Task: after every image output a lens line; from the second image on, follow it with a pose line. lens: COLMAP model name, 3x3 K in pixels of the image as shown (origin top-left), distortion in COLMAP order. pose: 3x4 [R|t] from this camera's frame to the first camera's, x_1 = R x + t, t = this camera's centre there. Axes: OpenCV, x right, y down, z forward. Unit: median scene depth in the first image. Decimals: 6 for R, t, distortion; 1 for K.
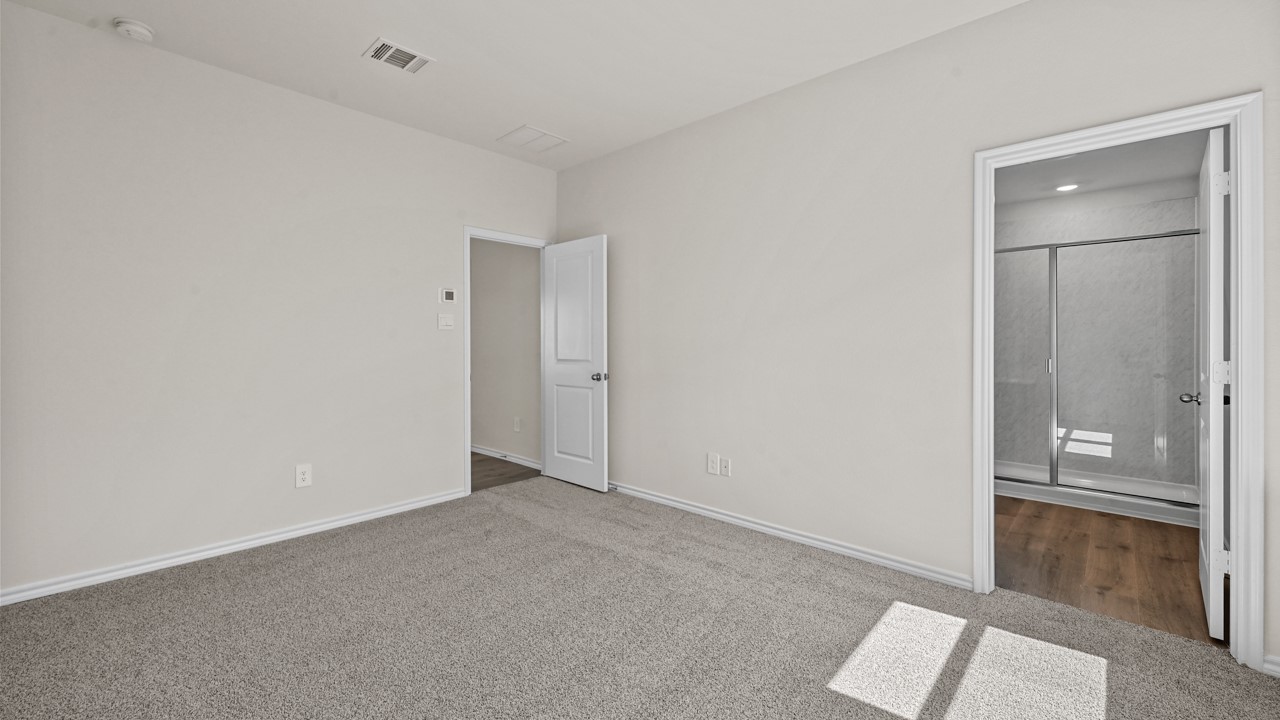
lens RADIAL K [[512.0, 0, 638.7], [0, 512.0, 347.5], [0, 0, 1]] dist [0.004646, 0.000083]
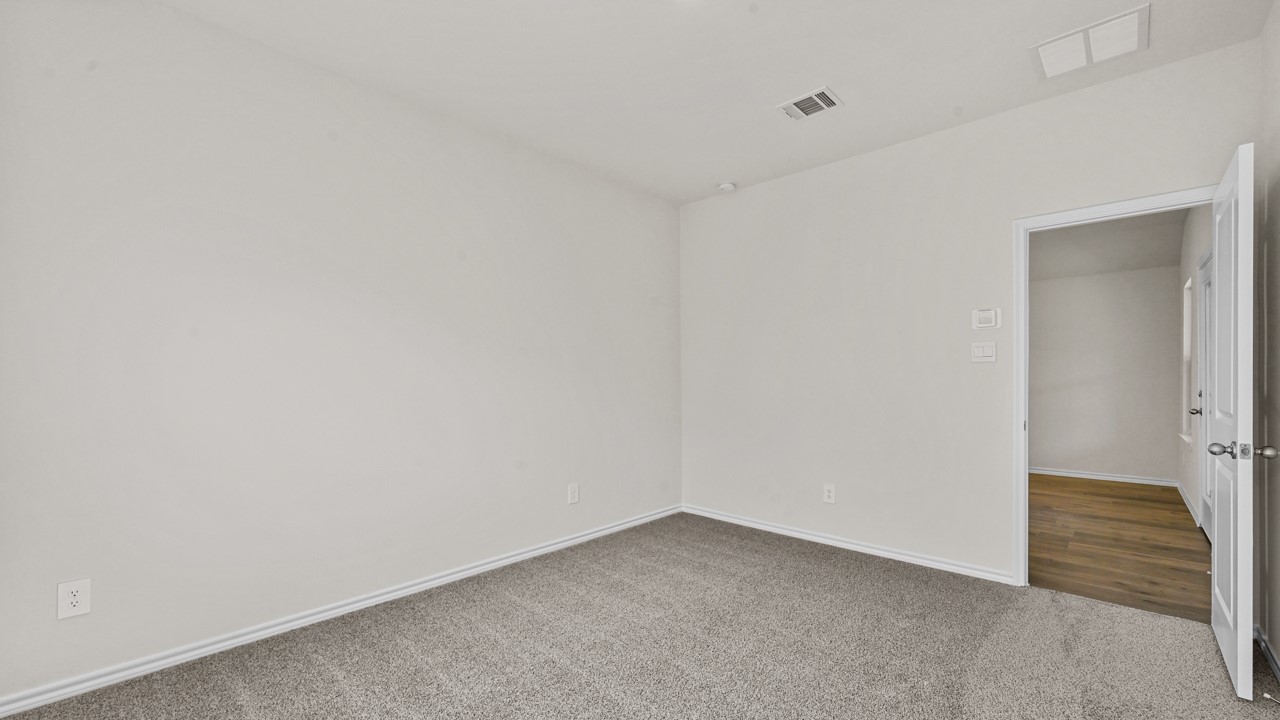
lens RADIAL K [[512.0, 0, 631.1], [0, 512.0, 381.4], [0, 0, 1]] dist [0.004646, 0.000083]
pose [[0.014775, 0.008252, -0.999857, 0.464735], [-0.008531, 0.999931, 0.008127, -0.006770], [0.999854, 0.008410, 0.014844, 0.508453]]
